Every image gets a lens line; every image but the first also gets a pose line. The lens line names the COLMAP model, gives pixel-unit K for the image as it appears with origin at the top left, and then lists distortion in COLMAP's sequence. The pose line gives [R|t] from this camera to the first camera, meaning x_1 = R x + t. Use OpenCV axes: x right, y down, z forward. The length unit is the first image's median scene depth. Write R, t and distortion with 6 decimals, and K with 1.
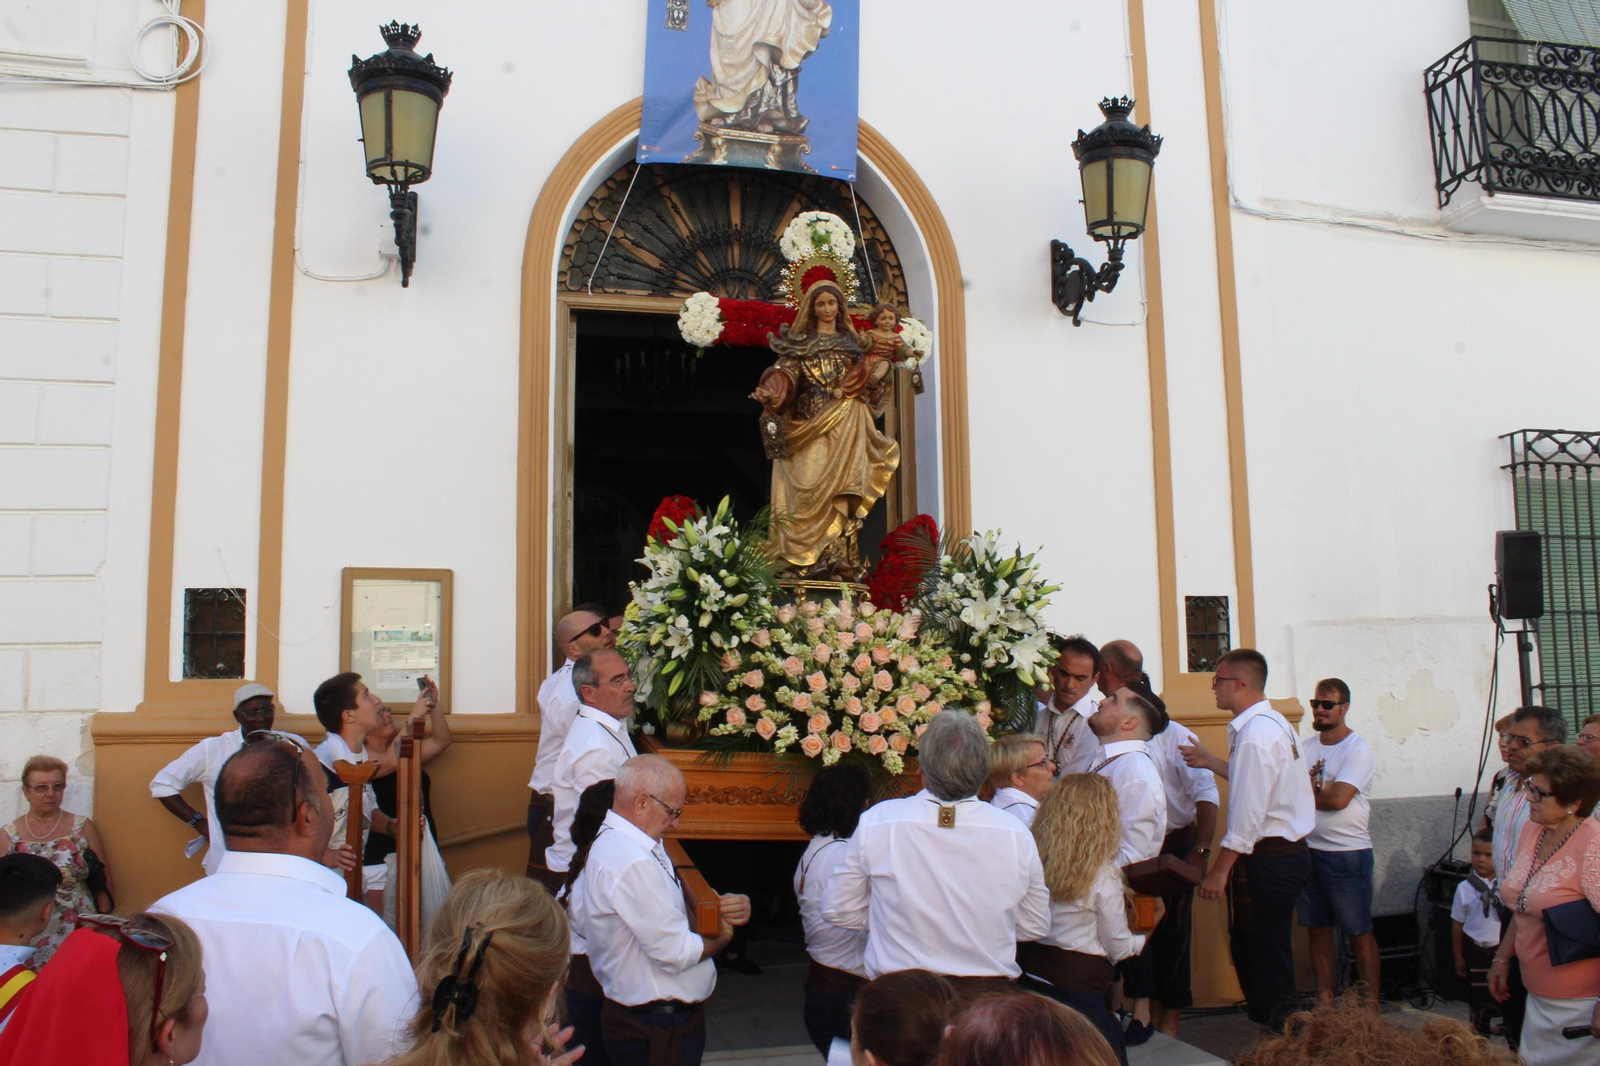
lens RADIAL K [[1397.0, 0, 800.0], [0, 1397.0, 533.0], [0, 0, 1]] dist [-0.182291, 0.219638]
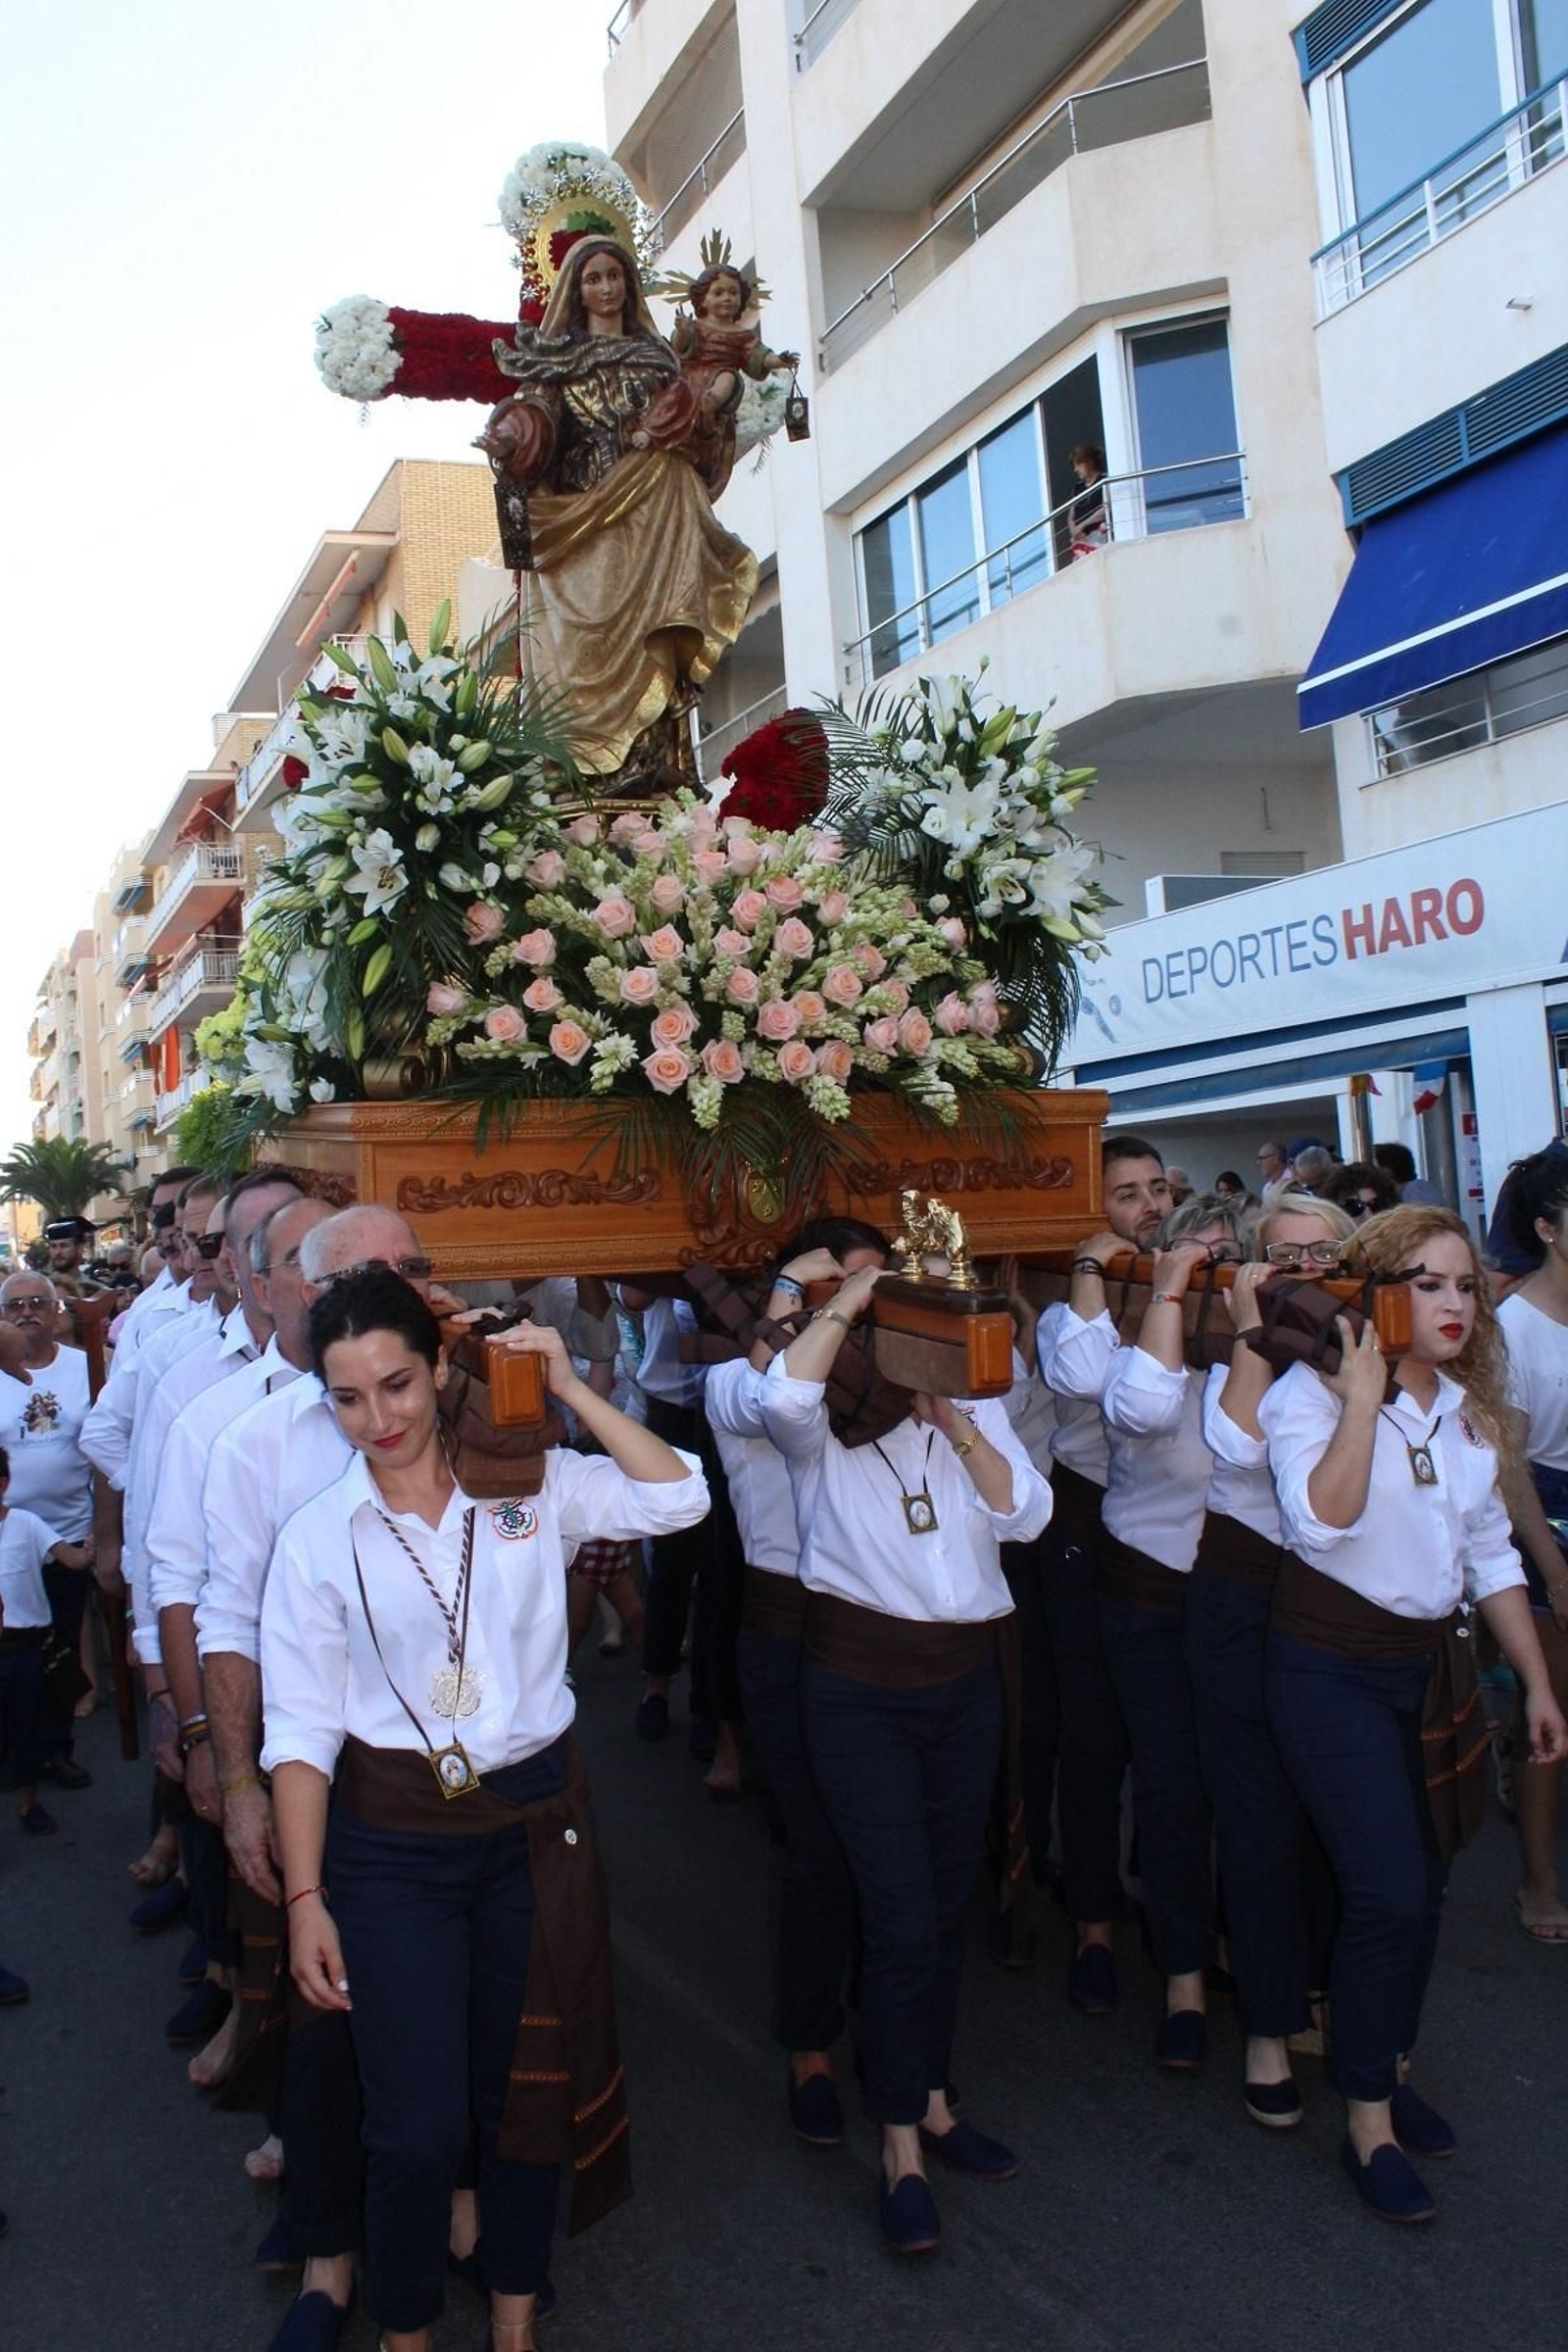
lens RADIAL K [[2053.6, 0, 750.9], [0, 2053.6, 1177.1], [0, 0, 1]] dist [-0.182291, 0.219638]
pose [[0.988740, -0.078879, 0.127166, -0.055385], [0.068661, 0.994196, 0.082827, 0.128348], [-0.132962, -0.073163, 0.988417, 0.269494]]
